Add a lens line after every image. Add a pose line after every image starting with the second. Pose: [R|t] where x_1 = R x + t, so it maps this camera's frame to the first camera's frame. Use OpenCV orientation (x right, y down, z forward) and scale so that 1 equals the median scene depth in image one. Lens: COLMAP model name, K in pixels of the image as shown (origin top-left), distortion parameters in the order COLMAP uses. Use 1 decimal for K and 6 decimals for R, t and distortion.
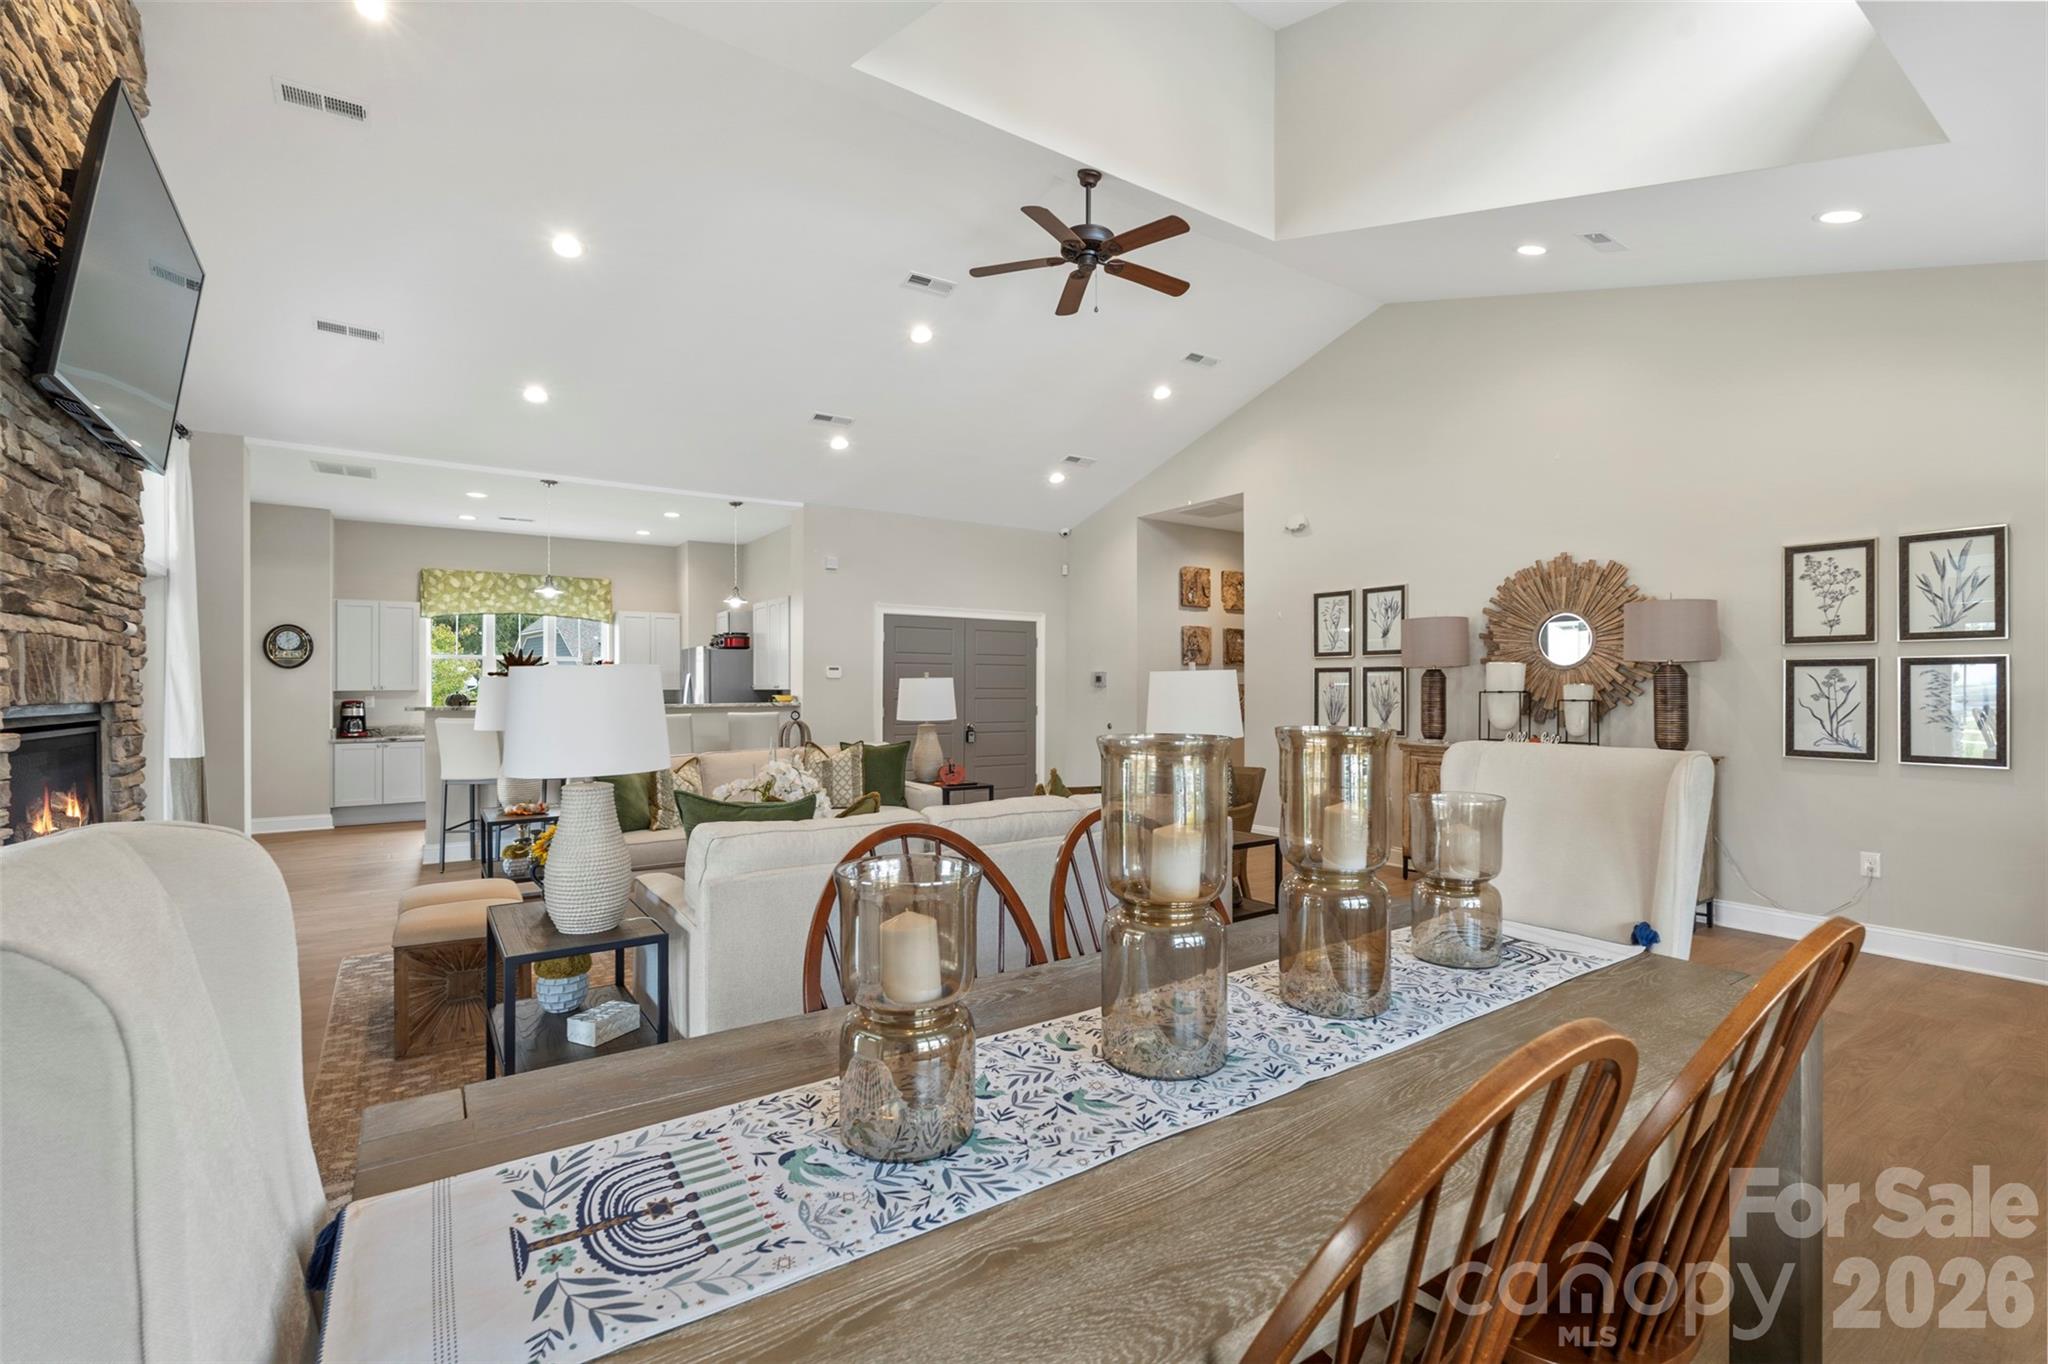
lens RADIAL K [[908.7, 0, 1019.0], [0, 908.7, 683.5], [0, 0, 1]] dist [-0.005256, 0.000458]
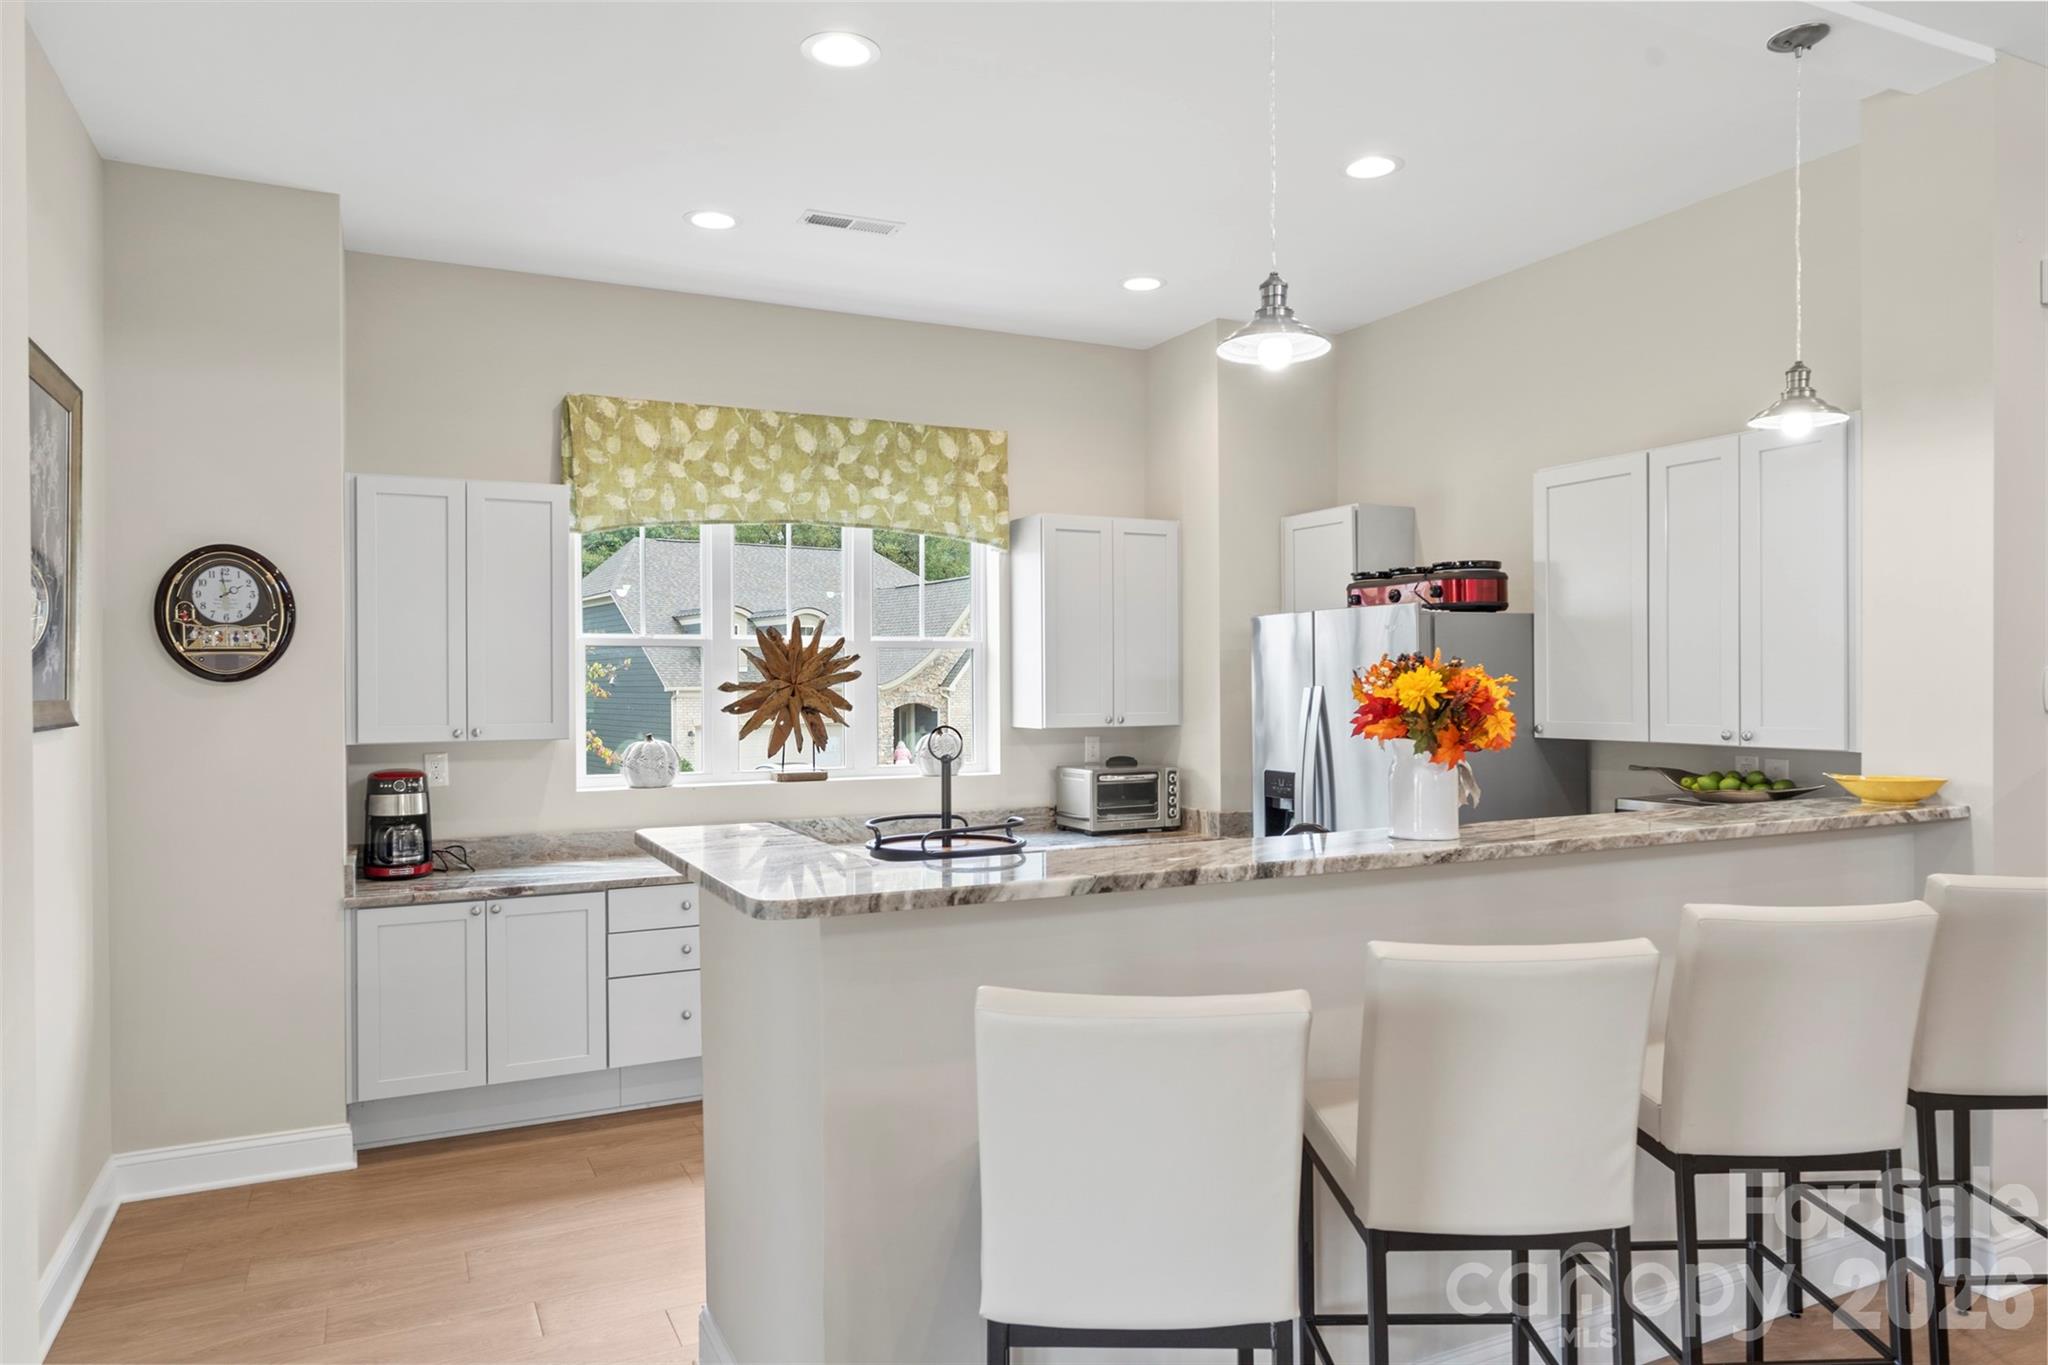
lens RADIAL K [[1359.2, 0, 1040.6], [0, 1359.2, 678.0], [0, 0, 1]] dist [0.002744, -0.001090]
pose [[0.990469, -0.001881, -0.137723, -0.396853], [0.002812, 0.999975, 0.006564, -0.017992], [0.137707, -0.006889, 0.990449, 0.490898]]
